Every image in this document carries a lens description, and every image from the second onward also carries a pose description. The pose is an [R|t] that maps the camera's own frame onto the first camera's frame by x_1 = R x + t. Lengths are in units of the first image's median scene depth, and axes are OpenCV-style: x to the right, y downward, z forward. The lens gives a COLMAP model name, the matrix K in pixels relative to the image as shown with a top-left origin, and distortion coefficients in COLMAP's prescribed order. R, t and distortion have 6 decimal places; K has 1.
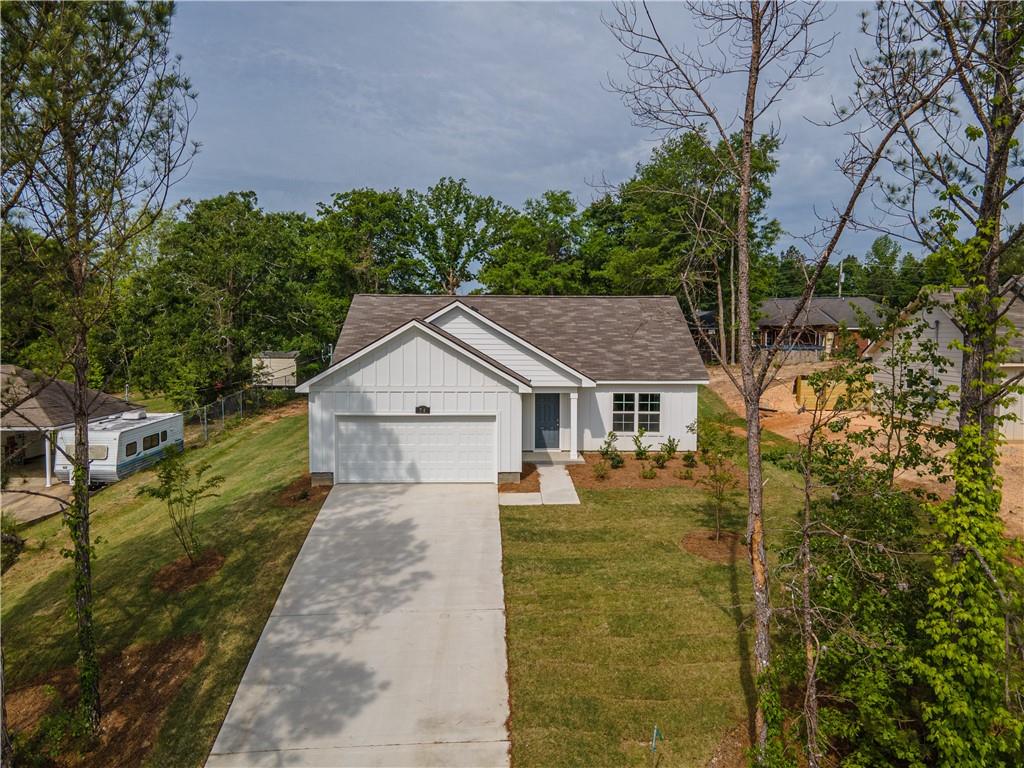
lens RADIAL K [[768.4, 0, 514.0], [0, 768.4, 441.6], [0, 0, 1]] dist [0.010058, 0.041258]
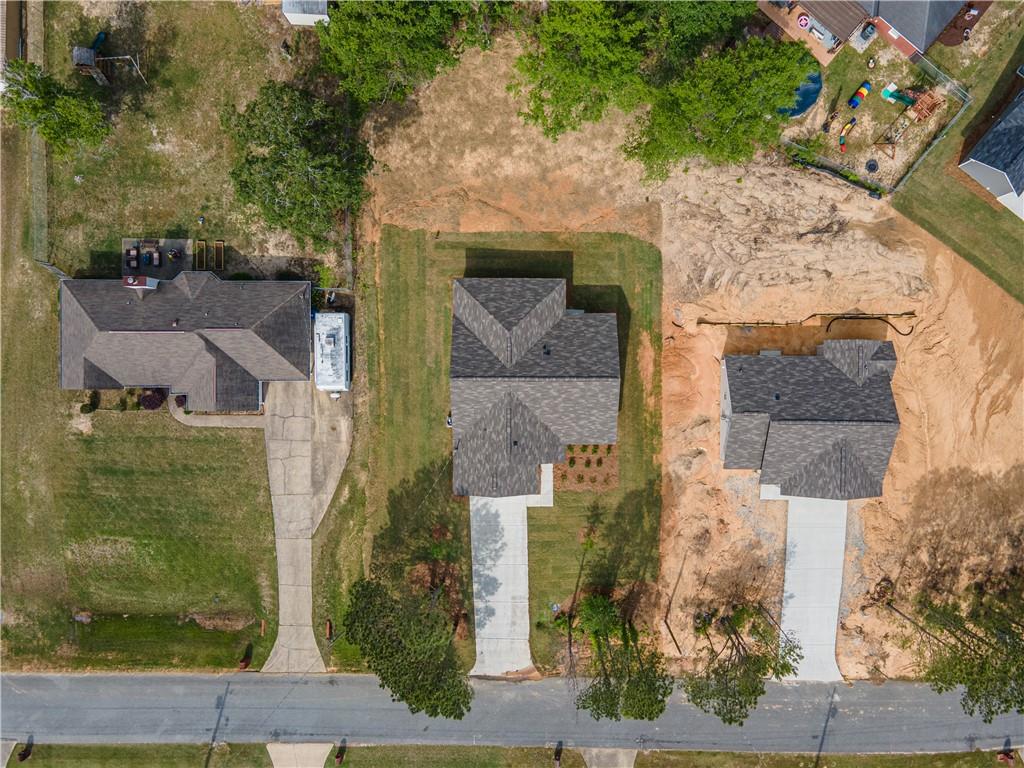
lens RADIAL K [[768.4, 0, 543.9], [0, 768.4, 386.6], [0, 0, 1]] dist [0.010058, 0.041258]
pose [[0.999613, 0.021526, 0.017602, -0.011265], [-0.019962, 0.114842, 0.993183, -2.257829], [0.019358, -0.993150, 0.115228, 0.828582]]
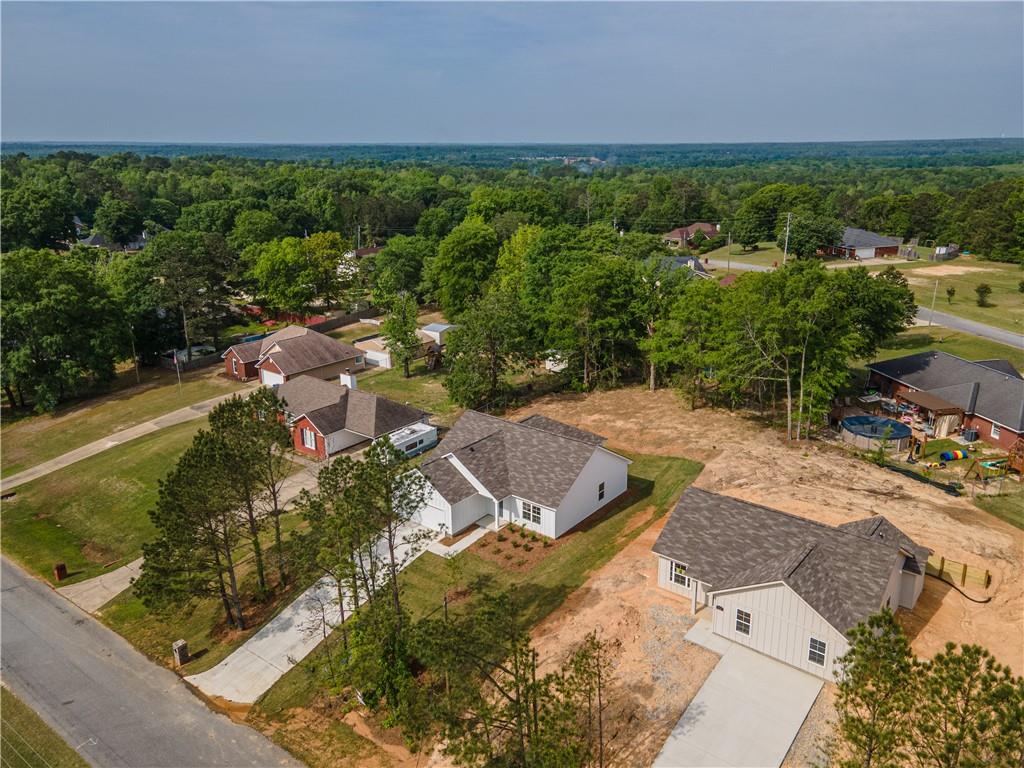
lens RADIAL K [[768.4, 0, 520.2], [0, 768.4, 396.7], [0, 0, 1]] dist [0.010058, 0.041258]
pose [[0.767652, 0.195435, -0.610341, 1.262913], [-0.080731, 0.974270, 0.210429, -0.733149], [0.635762, -0.112263, 0.763678, -0.538611]]
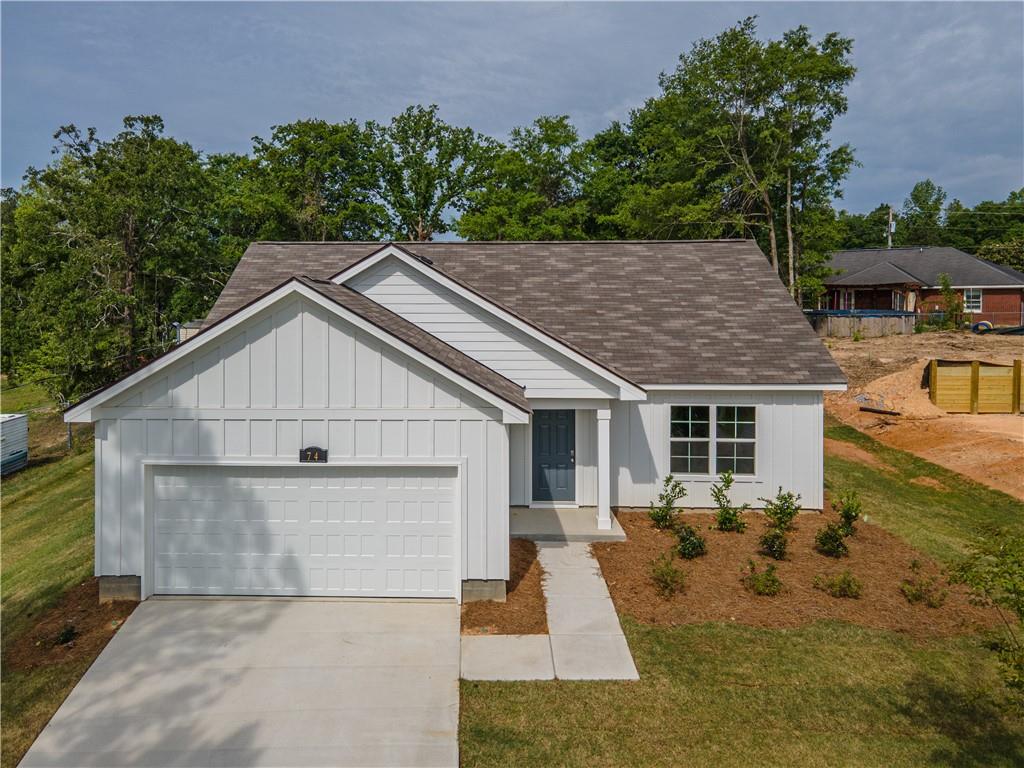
lens RADIAL K [[792.0, 0, 447.6], [0, 792.0, 336.2], [0, 0, 1]] dist [0.018213, 0.004823]
pose [[0.997769, -0.002309, -0.066722, 0.003866], [-0.003425, 0.996316, -0.085689, -0.059281], [0.066674, 0.085726, 0.994085, 0.377606]]
